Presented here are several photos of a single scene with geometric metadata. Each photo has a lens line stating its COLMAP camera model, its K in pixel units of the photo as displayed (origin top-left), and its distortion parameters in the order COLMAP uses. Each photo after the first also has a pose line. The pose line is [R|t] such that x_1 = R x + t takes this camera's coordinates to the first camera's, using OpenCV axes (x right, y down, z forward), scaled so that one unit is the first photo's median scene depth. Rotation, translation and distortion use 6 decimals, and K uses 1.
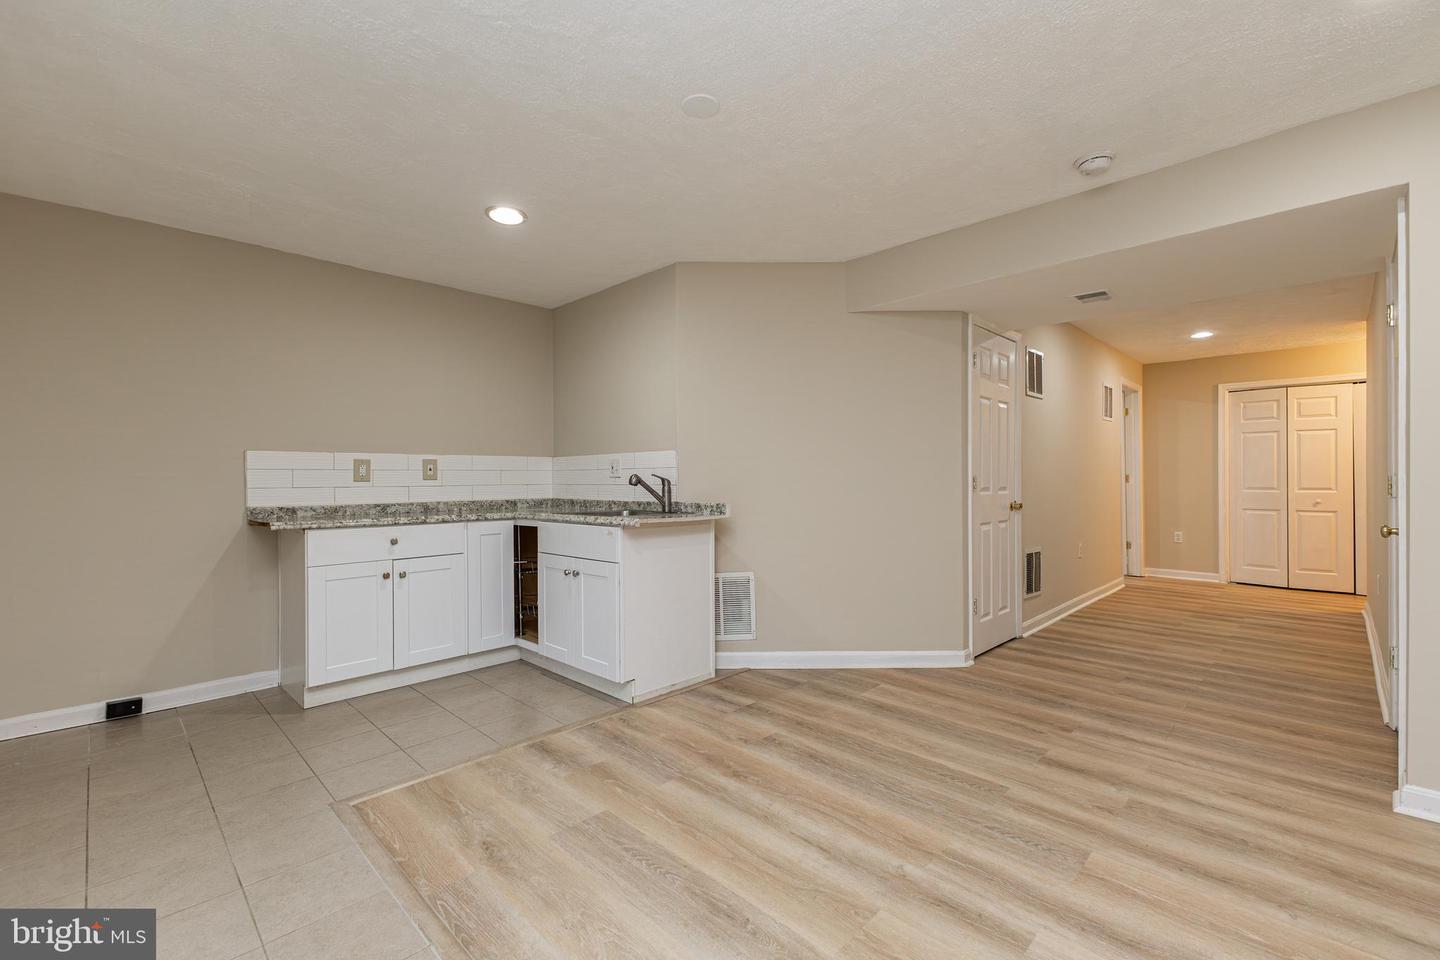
lens RADIAL K [[624.1, 0, 716.9], [0, 624.1, 480.3], [0, 0, 1]] dist [0.013995, -0.002514]
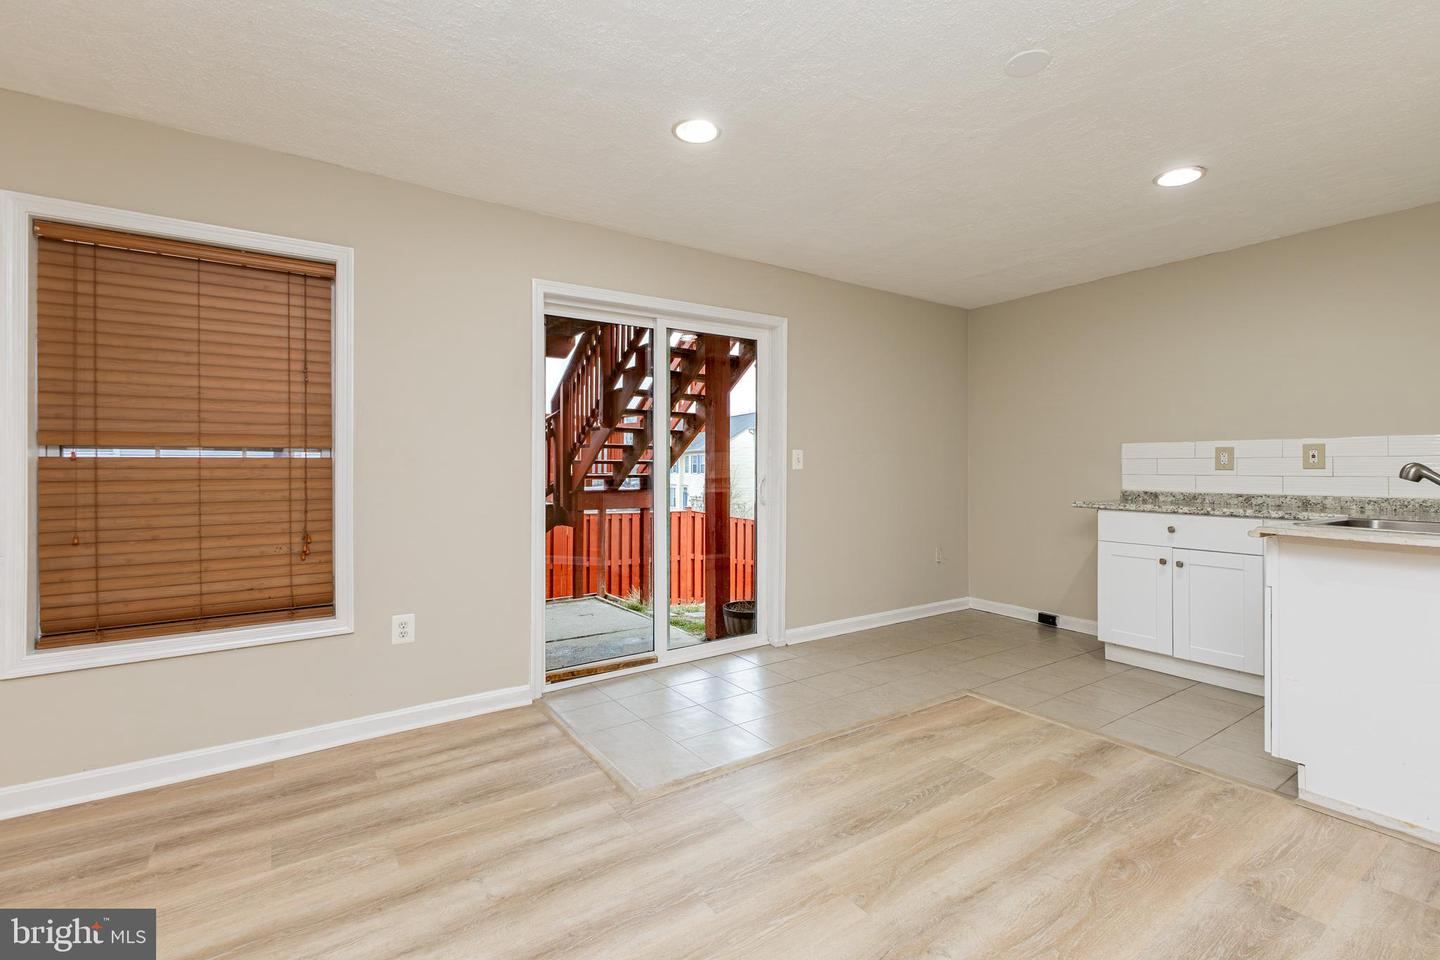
lens RADIAL K [[624.1, 0, 715.9], [0, 624.1, 470.3], [0, 0, 1]] dist [0.013995, -0.002514]
pose [[-0.190720, 0.010907, -0.981584, 0.622525], [-0.002821, 0.999928, 0.011659, -0.007549], [0.981640, 0.004993, -0.190676, 0.472655]]
